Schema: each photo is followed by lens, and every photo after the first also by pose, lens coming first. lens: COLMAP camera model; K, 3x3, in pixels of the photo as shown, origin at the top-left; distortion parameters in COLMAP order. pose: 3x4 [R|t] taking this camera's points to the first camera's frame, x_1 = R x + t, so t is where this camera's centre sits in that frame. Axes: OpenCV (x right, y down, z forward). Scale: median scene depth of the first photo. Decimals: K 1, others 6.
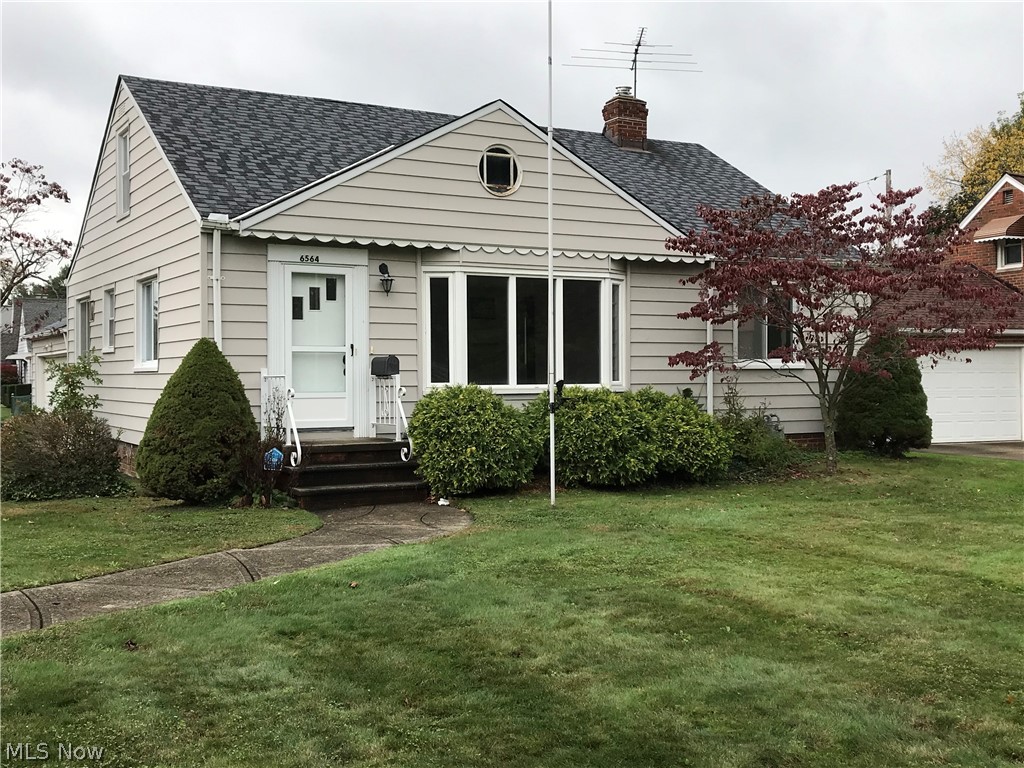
lens RADIAL K [[1157.9, 0, 511.6], [0, 1157.9, 385.8], [0, 0, 1]] dist [0.026673, 0.000000]
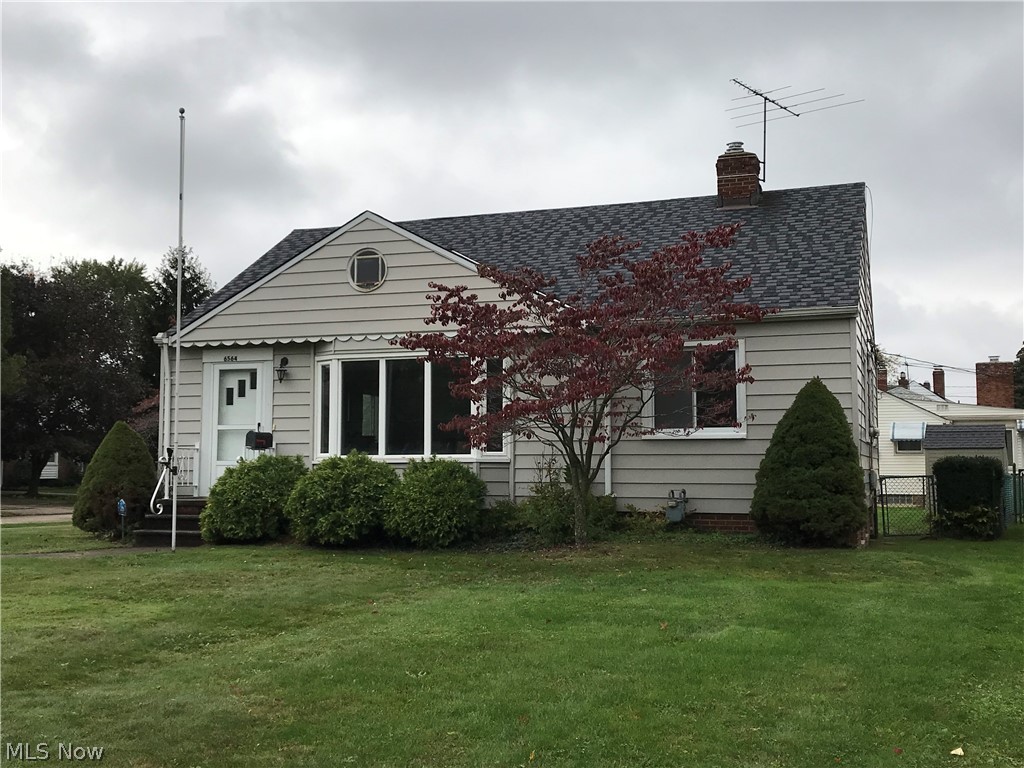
lens RADIAL K [[1157.9, 0, 511.7], [0, 1157.9, 380.8], [0, 0, 1]] dist [0.026673, 0.000000]
pose [[0.650581, -0.053242, -0.757568, 0.998400], [-0.006645, 0.997102, -0.075784, 0.012842], [0.759408, 0.054338, 0.648342, 0.376951]]
